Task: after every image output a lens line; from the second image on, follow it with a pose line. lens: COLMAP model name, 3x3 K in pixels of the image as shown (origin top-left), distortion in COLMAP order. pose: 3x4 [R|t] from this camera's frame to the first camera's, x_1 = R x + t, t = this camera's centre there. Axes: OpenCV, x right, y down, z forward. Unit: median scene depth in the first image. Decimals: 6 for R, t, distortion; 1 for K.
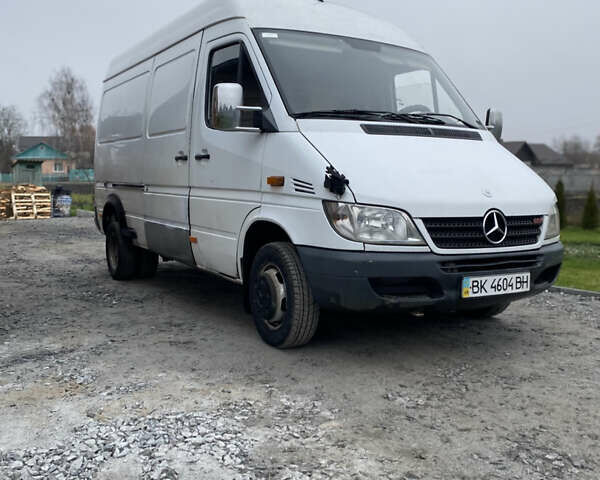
lens RADIAL K [[605.3, 0, 300.0], [0, 605.3, 240.0], [0, 0, 1]] dist [0.135628, -0.300940]
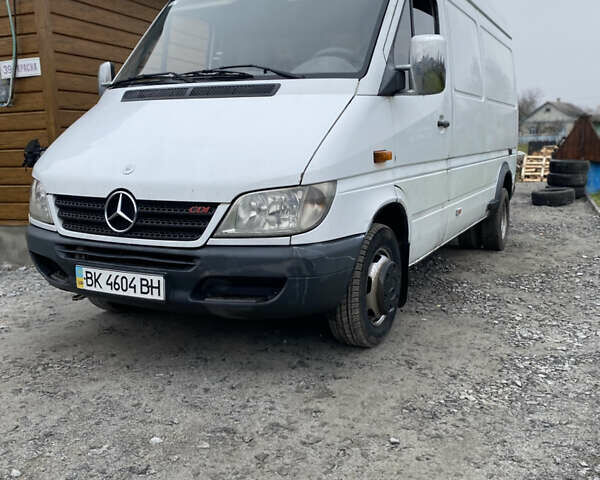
lens RADIAL K [[605.3, 0, 300.0], [0, 605.3, 240.0], [0, 0, 1]] dist [0.135628, -0.300940]
pose [[0.536395, 0.120132, -0.835374, 1.129413], [-0.066083, 0.992757, 0.100333, -0.081203], [0.841376, 0.001386, 0.540448, 0.765100]]
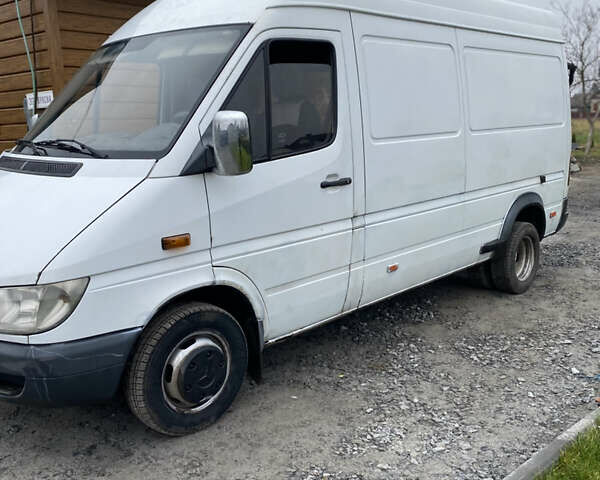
lens RADIAL K [[605.3, 0, 300.0], [0, 605.3, 240.0], [0, 0, 1]] dist [0.135628, -0.300940]
pose [[0.260457, 0.179446, -0.948663, 1.272196], [-0.069751, 0.983506, 0.166886, -0.273703], [0.962963, 0.022703, 0.268677, 1.279722]]
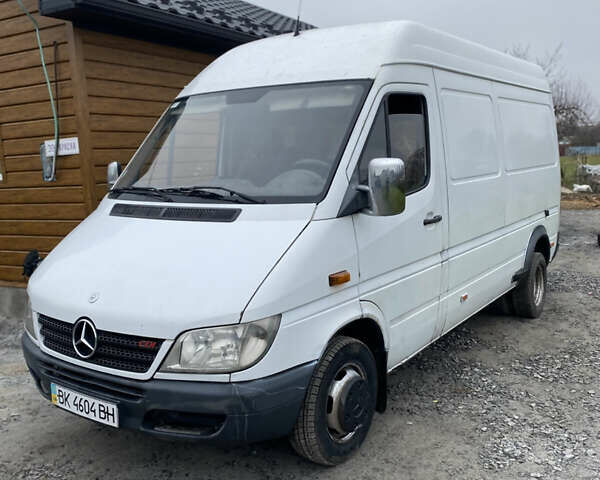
lens RADIAL K [[605.3, 0, 300.0], [0, 605.3, 240.0], [0, 0, 1]] dist [0.135628, -0.300940]
pose [[0.409155, 0.106406, -0.906239, 1.218297], [-0.052698, 0.994275, 0.092950, -0.256996], [0.910942, 0.009726, 0.412420, 0.920994]]
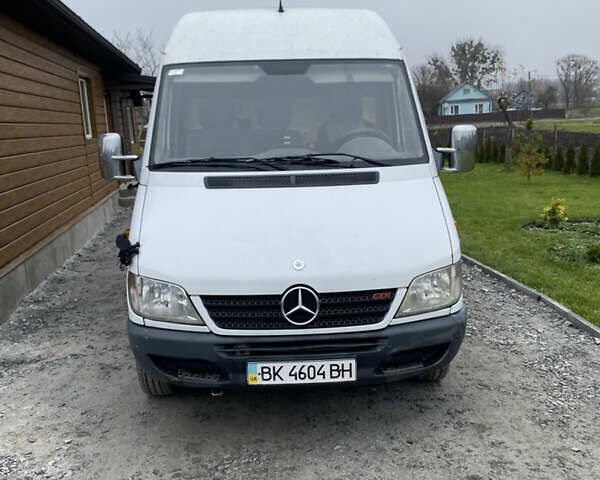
lens RADIAL K [[605.3, 0, 300.0], [0, 605.3, 240.0], [0, 0, 1]] dist [0.135628, -0.300940]
pose [[0.882229, 0.051986, -0.467941, 0.717452], [-0.006316, 0.995103, 0.098643, -0.199460], [0.470778, -0.084070, 0.878237, 0.254741]]
